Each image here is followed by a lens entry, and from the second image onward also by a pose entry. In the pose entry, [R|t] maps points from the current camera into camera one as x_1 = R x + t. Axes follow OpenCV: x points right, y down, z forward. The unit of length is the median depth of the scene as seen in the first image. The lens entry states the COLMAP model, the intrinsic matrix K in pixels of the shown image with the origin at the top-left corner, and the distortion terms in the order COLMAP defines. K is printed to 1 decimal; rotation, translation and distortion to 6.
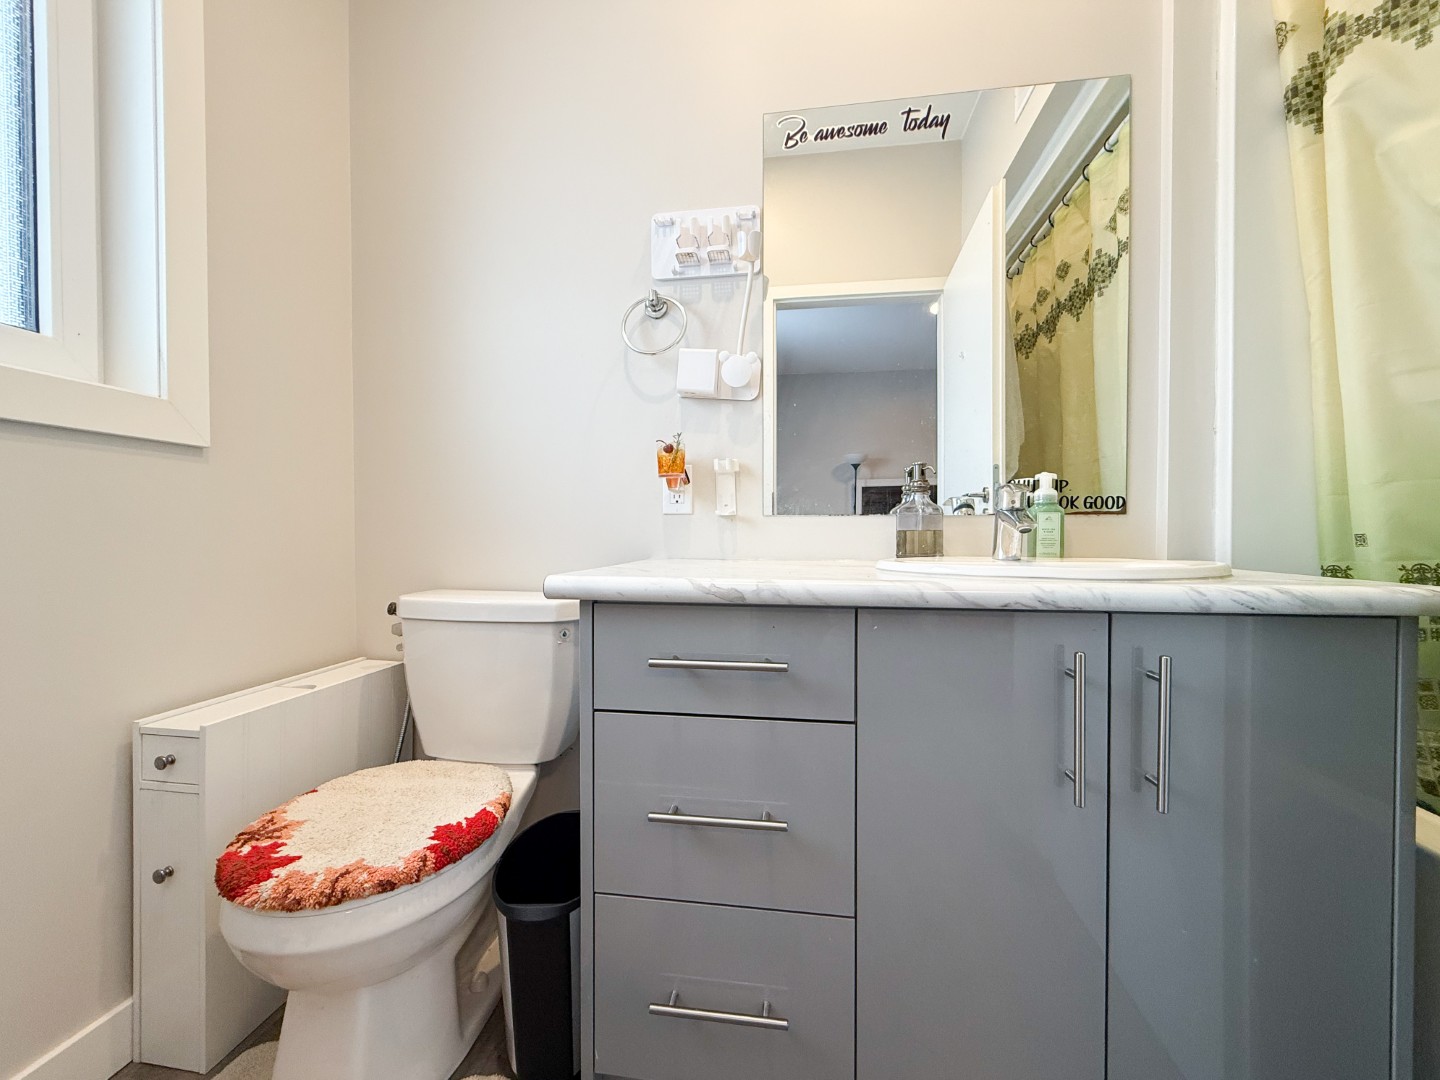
lens RADIAL K [[573.6, 0, 718.2], [0, 573.6, 540.6], [0, 0, 1]] dist [0.000654, -0.000238]
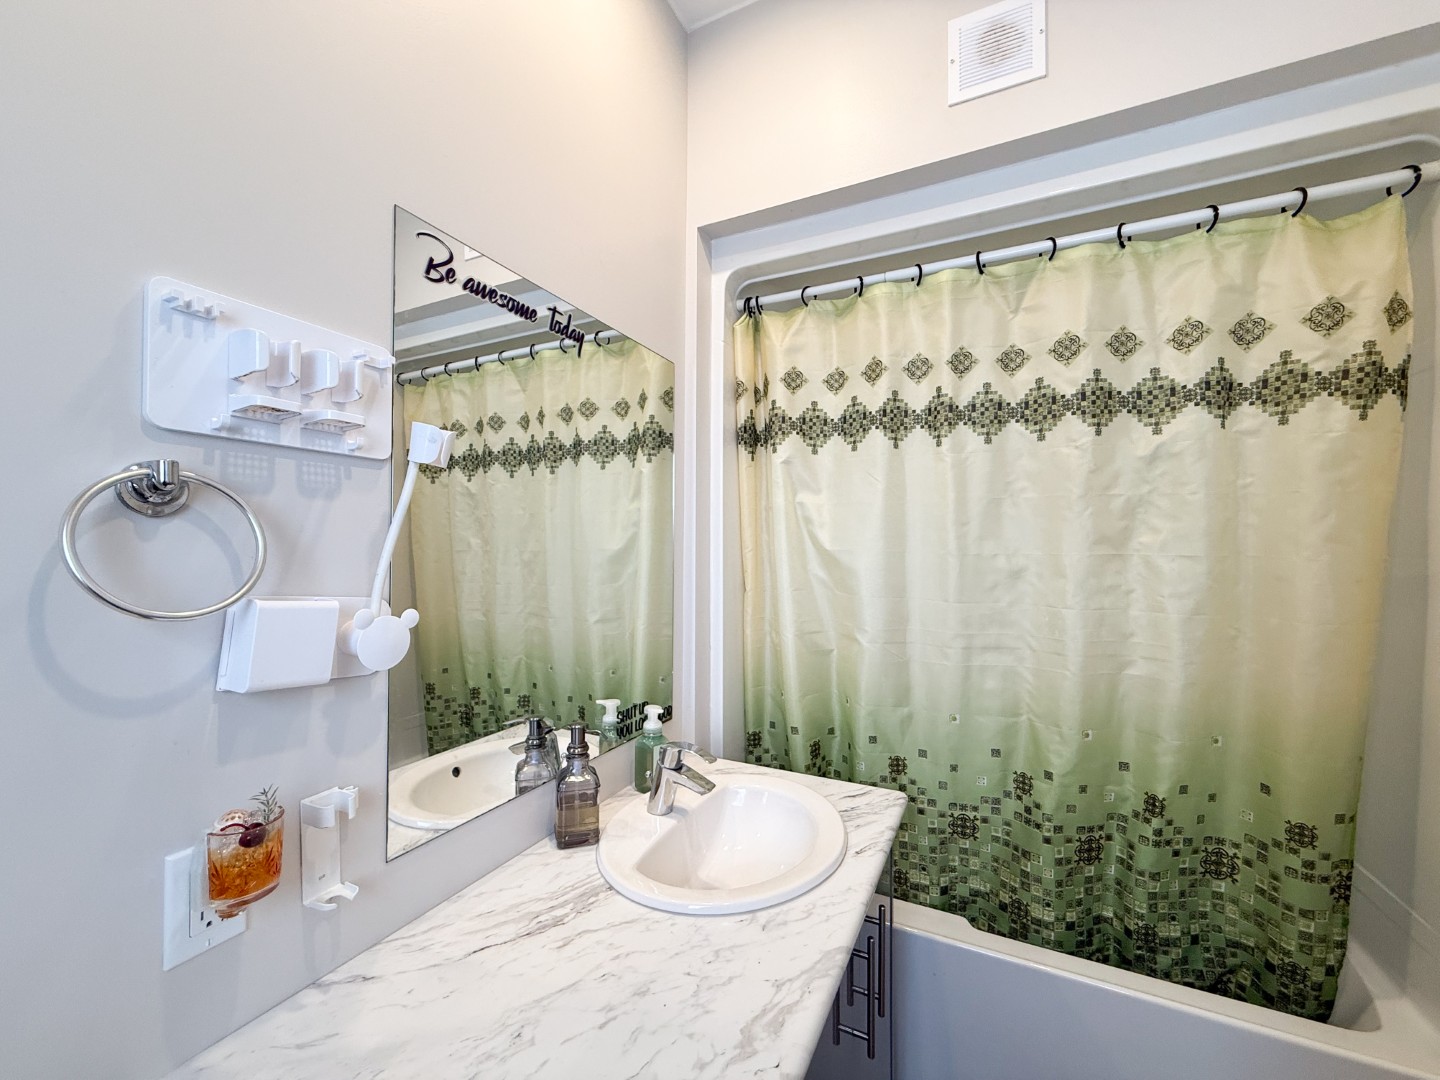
lens RADIAL K [[573.6, 0, 718.2], [0, 573.6, 540.6], [0, 0, 1]] dist [0.000654, -0.000238]
pose [[0.316541, 0.024829, 0.948254, -0.388616], [0.006458, 0.999578, -0.028328, -0.365472], [-0.948557, 0.015091, 0.316247, 0.484895]]
